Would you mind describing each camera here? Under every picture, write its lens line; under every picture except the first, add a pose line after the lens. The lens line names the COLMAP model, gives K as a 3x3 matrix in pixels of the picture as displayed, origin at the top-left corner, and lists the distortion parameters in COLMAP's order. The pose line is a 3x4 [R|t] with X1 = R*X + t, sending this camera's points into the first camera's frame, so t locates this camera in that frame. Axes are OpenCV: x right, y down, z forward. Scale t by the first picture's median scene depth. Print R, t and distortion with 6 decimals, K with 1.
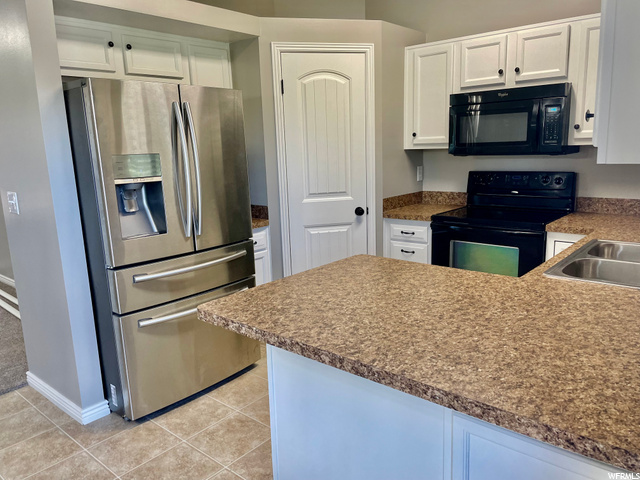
lens RADIAL K [[484.6, 0, 320.0], [0, 484.6, 240.0], [0, 0, 1]] dist [0.049629, -0.055438]
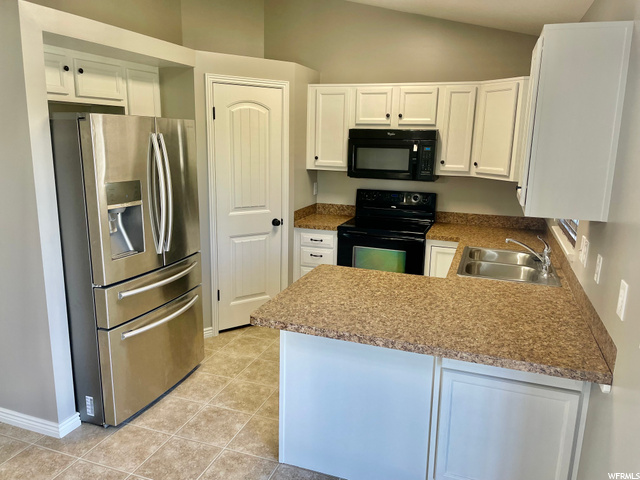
lens RADIAL K [[480.8, 0, 319.3], [0, 480.8, 234.6], [0, 0, 1]] dist [0.069072, -0.088158]
pose [[0.931879, -0.021034, 0.362158, -0.275625], [0.019148, 0.999778, 0.008797, -0.043458], [-0.362263, -0.001263, 0.932075, -0.131805]]
